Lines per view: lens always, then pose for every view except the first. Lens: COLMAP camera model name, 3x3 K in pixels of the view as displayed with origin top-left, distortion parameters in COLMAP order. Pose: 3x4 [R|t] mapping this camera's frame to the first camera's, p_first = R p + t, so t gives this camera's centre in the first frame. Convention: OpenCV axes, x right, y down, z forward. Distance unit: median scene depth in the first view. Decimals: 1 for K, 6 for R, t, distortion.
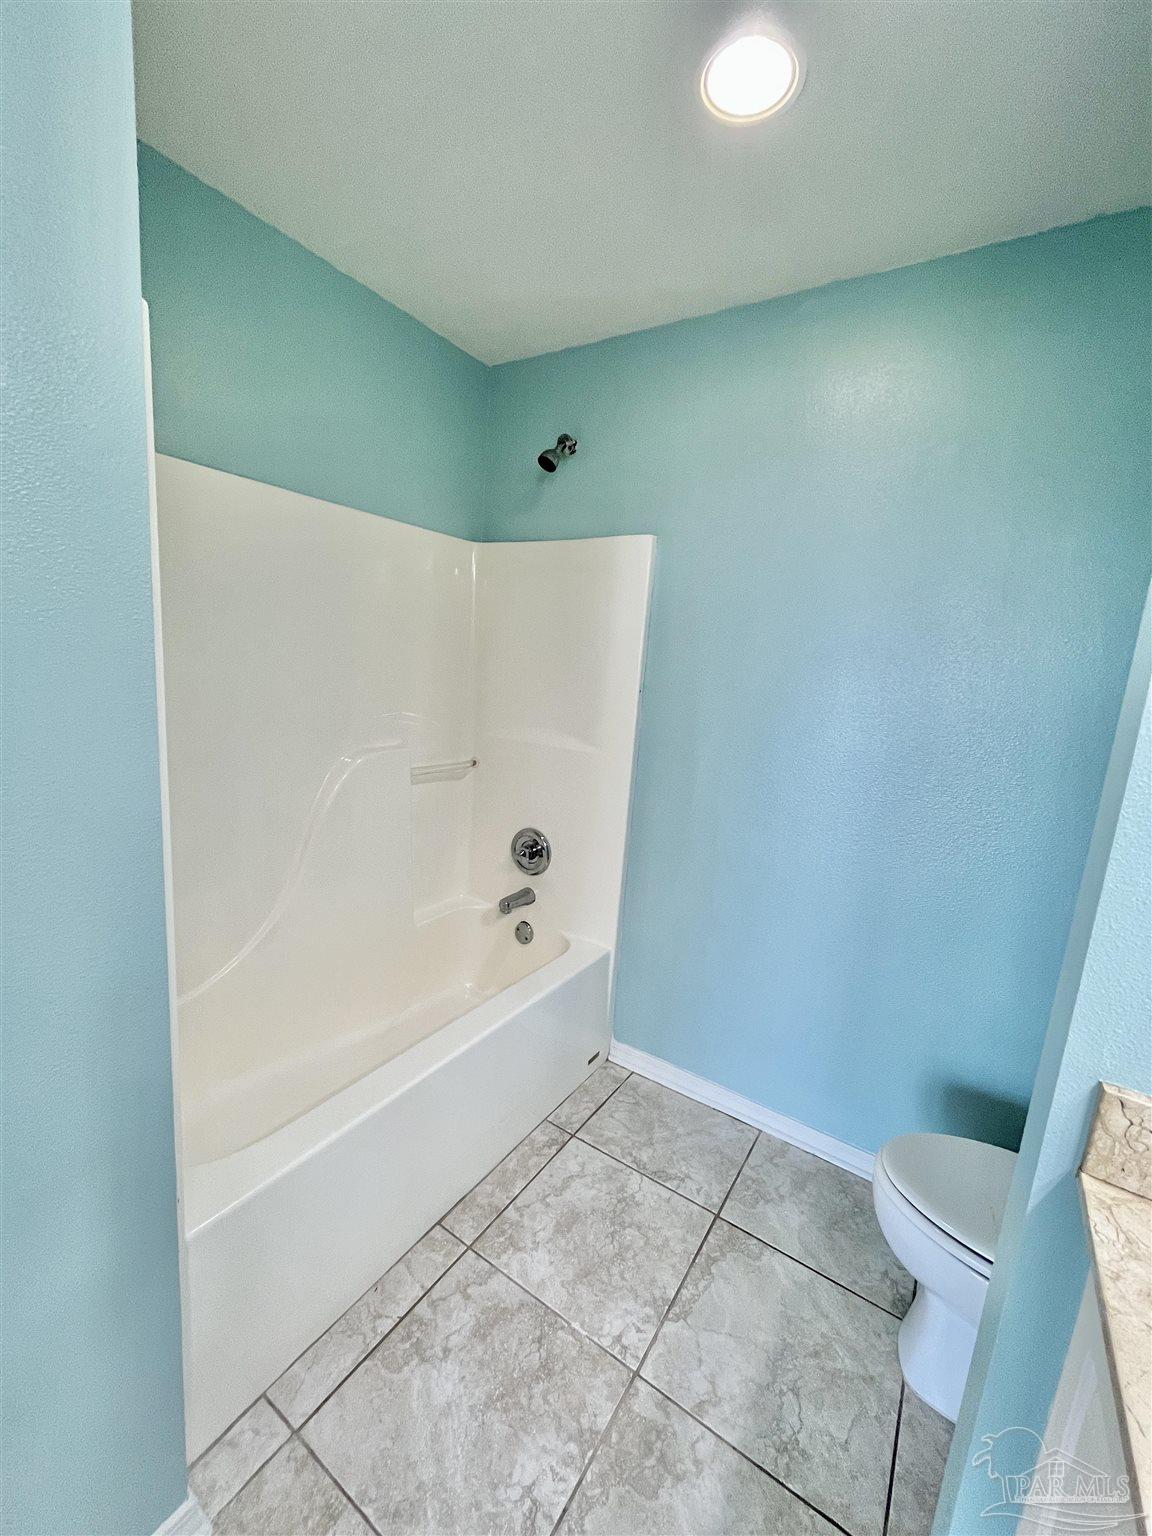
lens RADIAL K [[619.7, 0, 576.0], [0, 619.7, 768.0], [0, 0, 1]] dist [-0.001625, 0.000079]
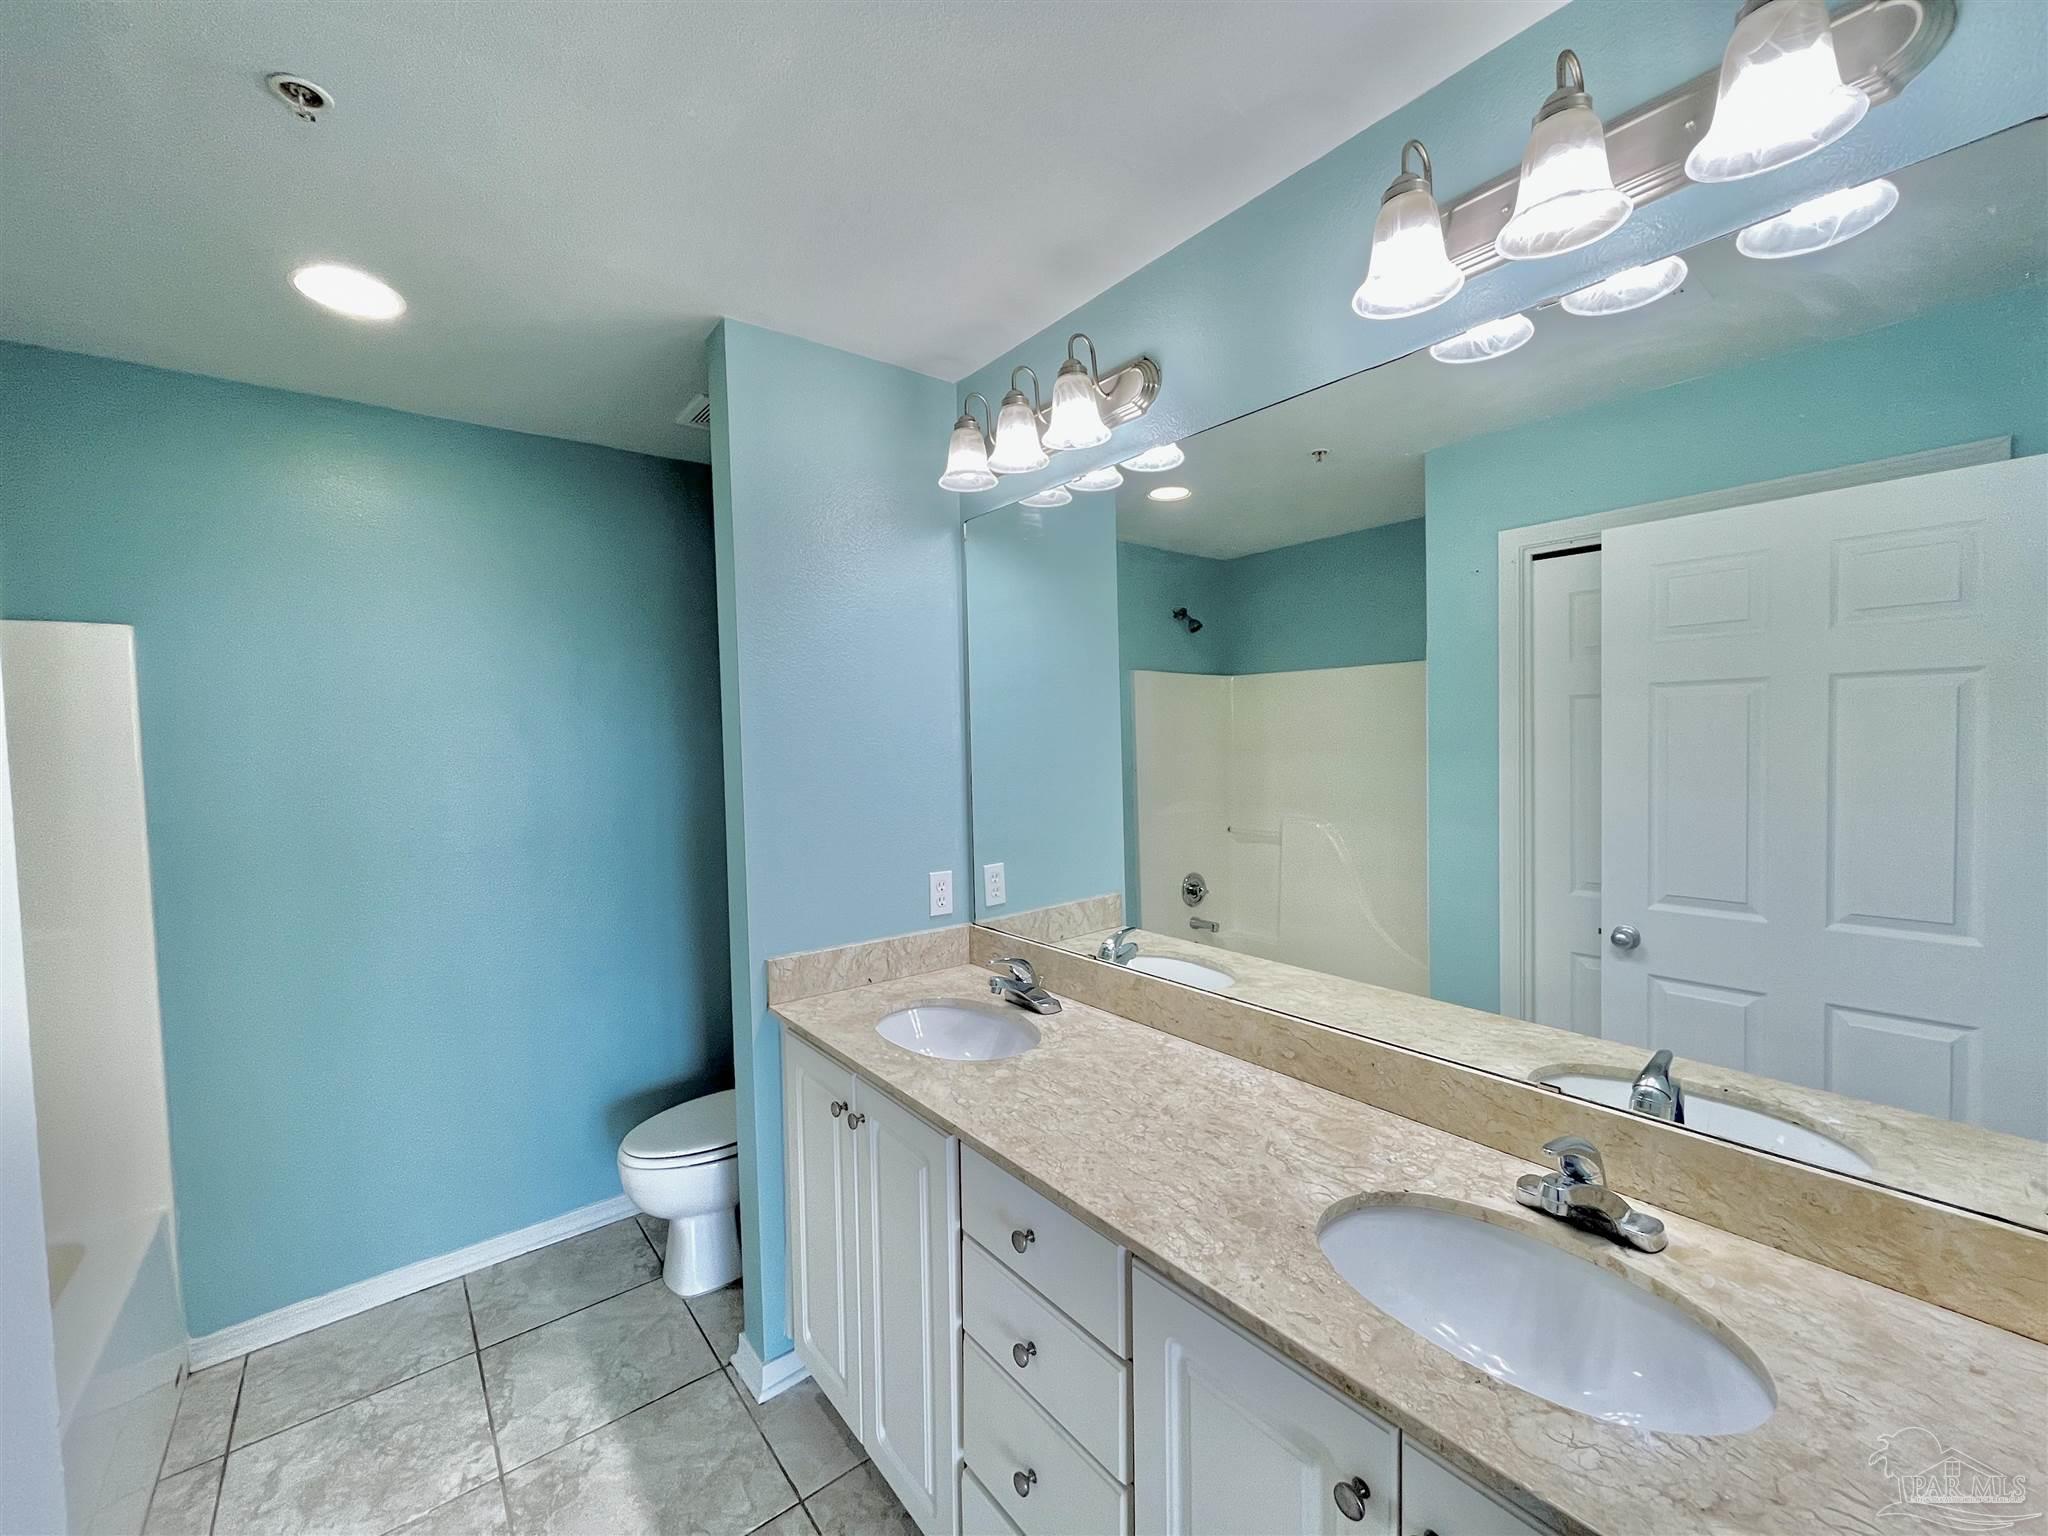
lens RADIAL K [[827.4, 0, 1021.9], [0, 827.4, 769.6], [0, 0, 1]] dist [-0.003621, -0.000448]
pose [[0.307523, -0.119371, 0.944023, -0.773941], [0.211853, 0.975788, 0.054374, -0.048683], [-0.927657, 0.183273, 0.325366, -0.446128]]
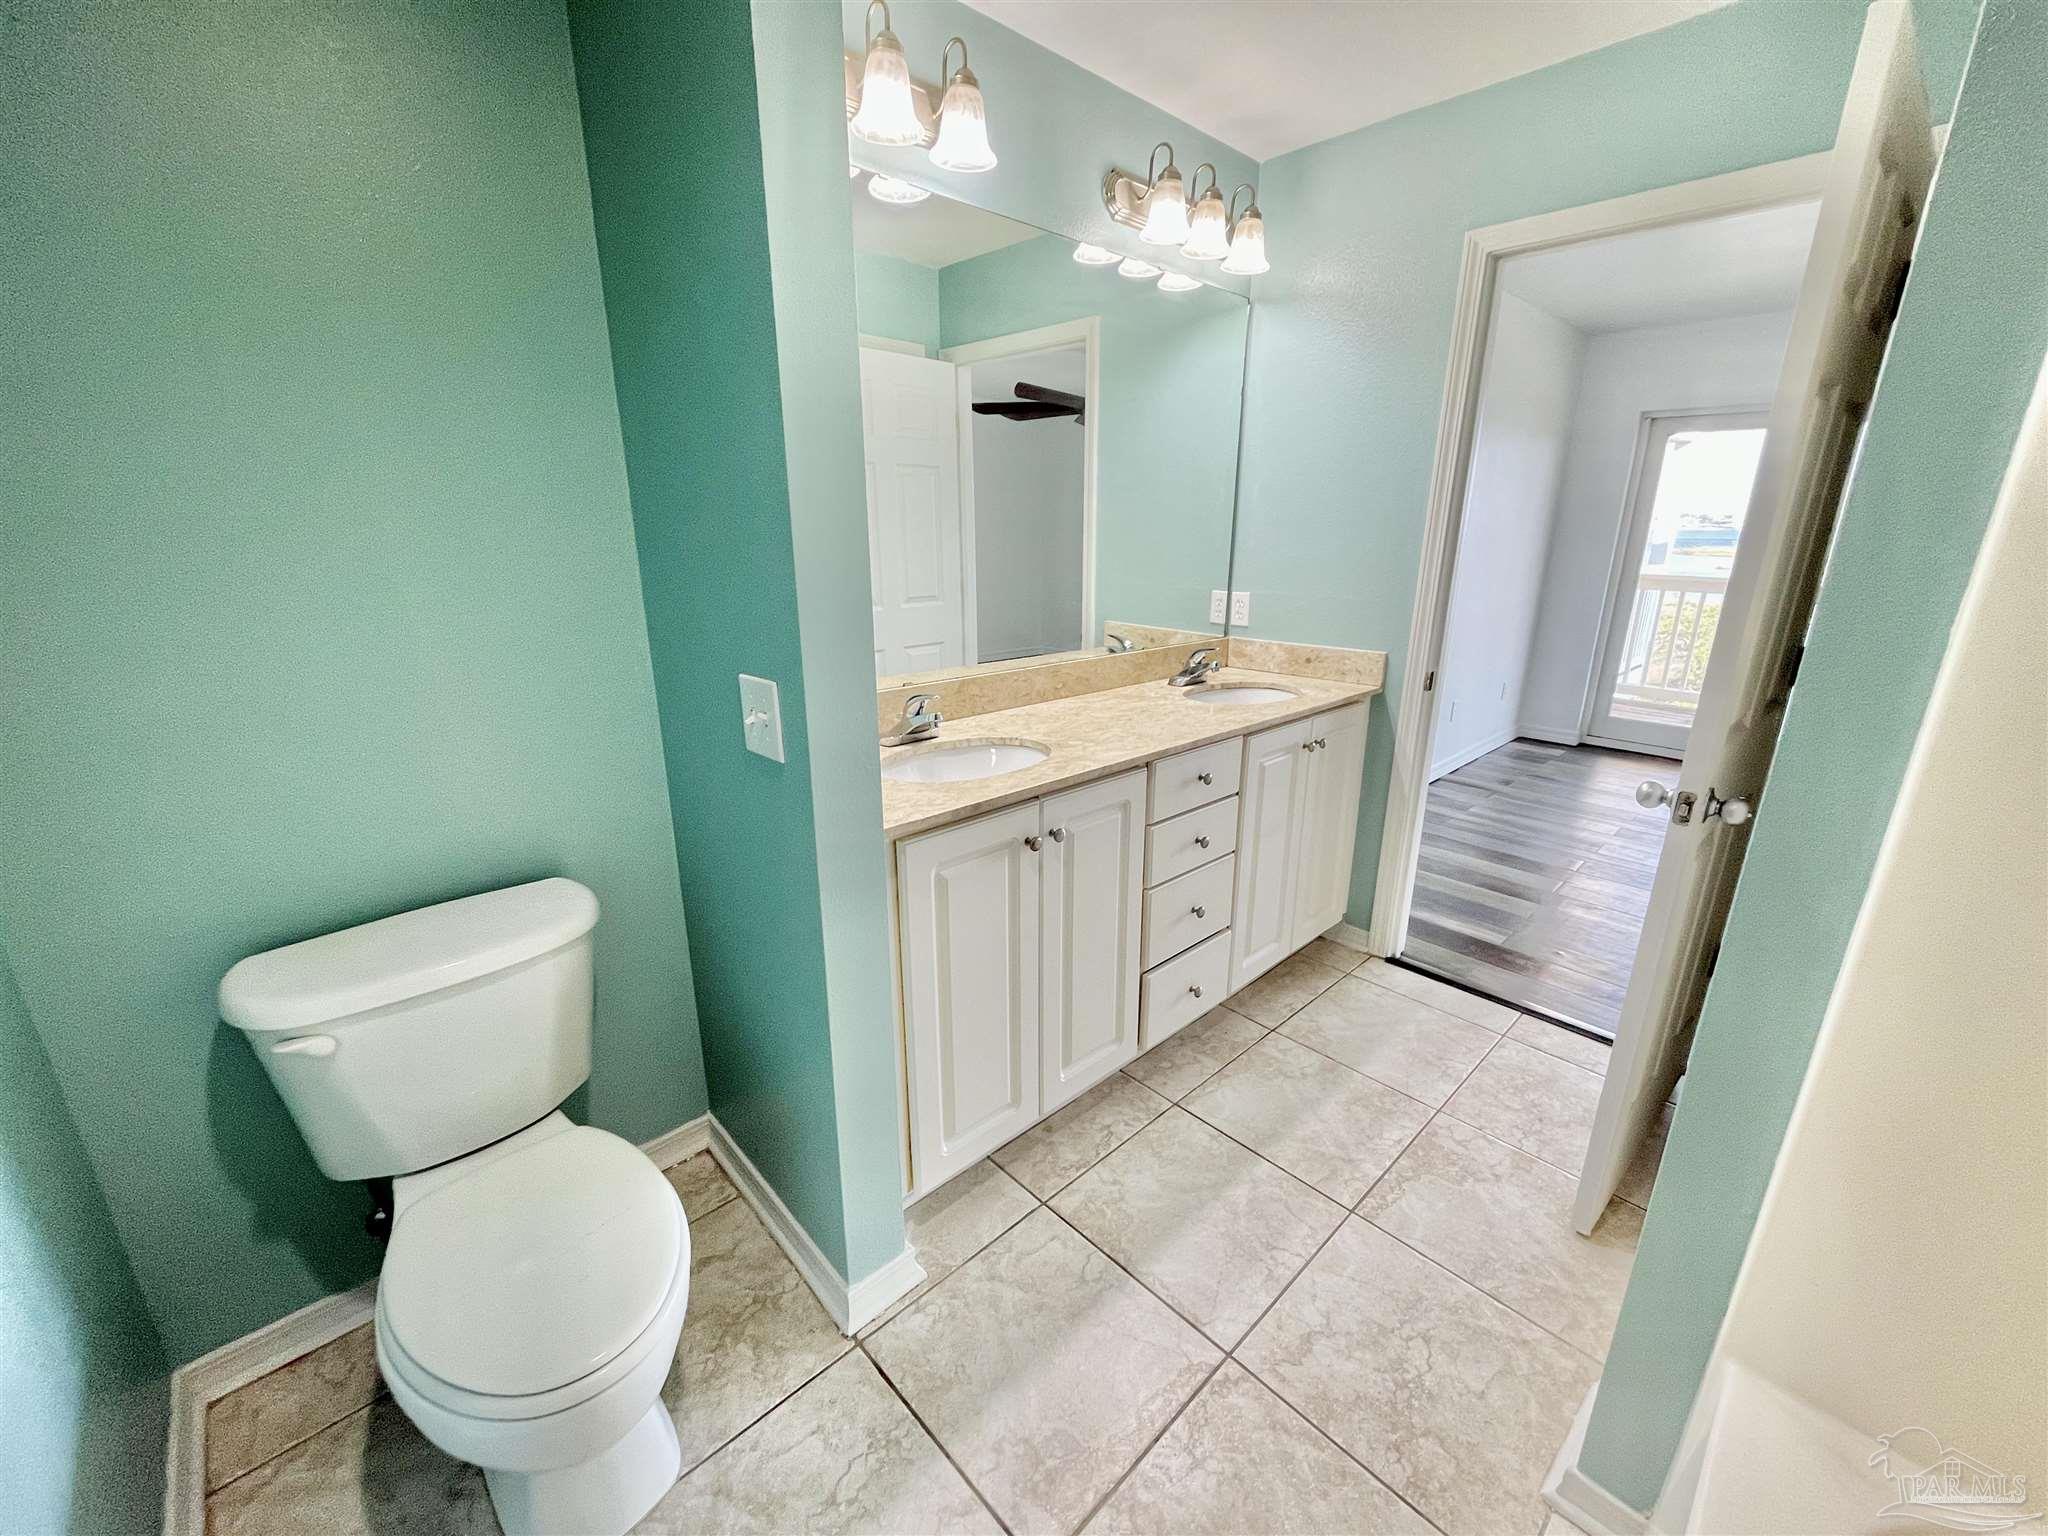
lens RADIAL K [[827.4, 0, 1021.9], [0, 827.4, 769.6], [0, 0, 1]] dist [-0.003621, -0.000448]
pose [[-0.971285, -0.137033, 0.194495, 0.062623], [-0.034030, 0.889088, 0.456470, -0.213610], [-0.235474, 0.436744, -0.868220, 1.391418]]
